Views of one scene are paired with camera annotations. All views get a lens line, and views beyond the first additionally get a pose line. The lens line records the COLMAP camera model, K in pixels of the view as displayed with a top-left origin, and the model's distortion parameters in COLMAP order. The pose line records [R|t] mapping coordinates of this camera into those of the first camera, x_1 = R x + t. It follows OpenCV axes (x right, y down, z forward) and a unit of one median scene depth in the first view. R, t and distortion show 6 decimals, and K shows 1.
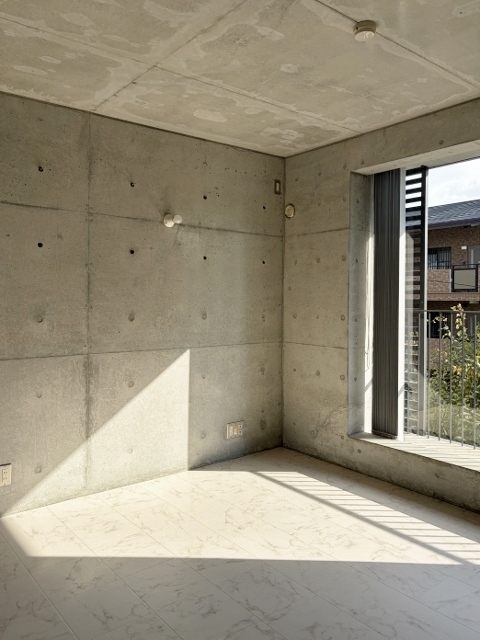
lens RADIAL K [[484.5, 0, 240.0], [0, 484.5, 320.0], [0, 0, 1]] dist [0.074975, -0.005226]
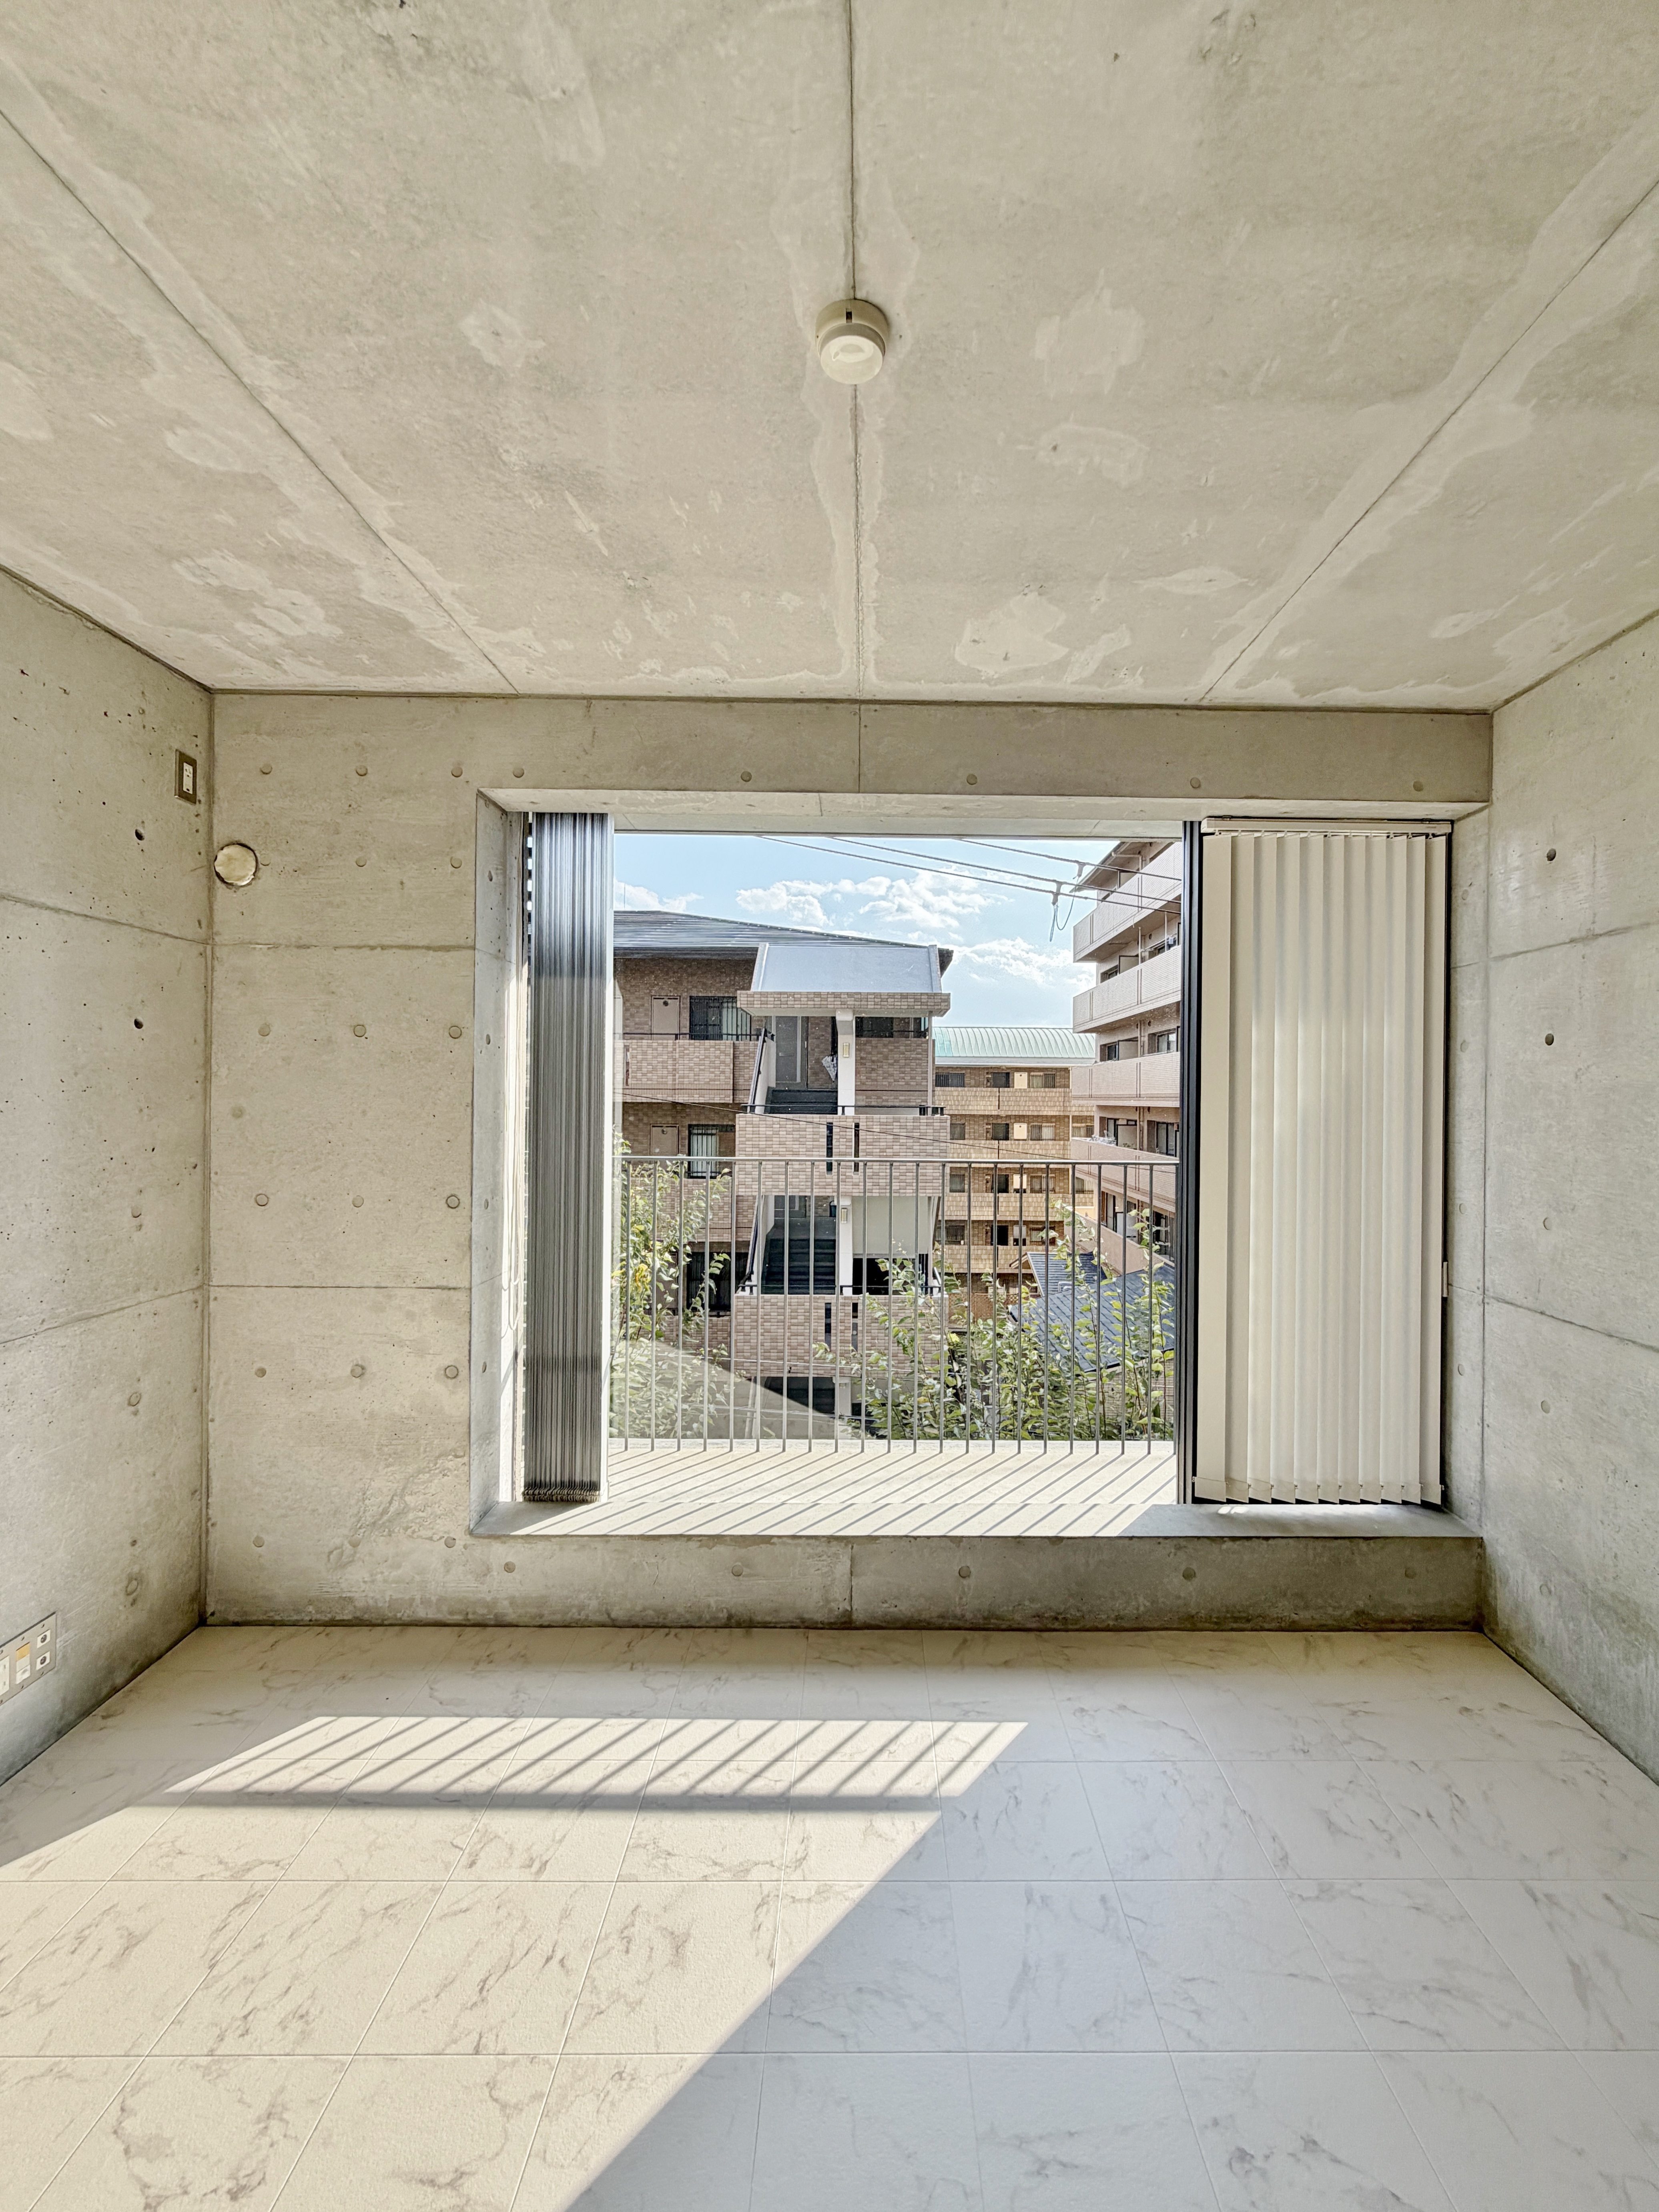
lens RADIAL K [[894.1, 0, 829.5], [0, 894.1, 1106.0], [0, 0, 1]] dist [-0.000800, 0.000238]
pose [[0.632916, -0.013335, 0.774105, -0.105620], [0.029992, 0.999523, -0.007304, -0.056877], [-0.773639, 0.027840, 0.633015, 0.367203]]
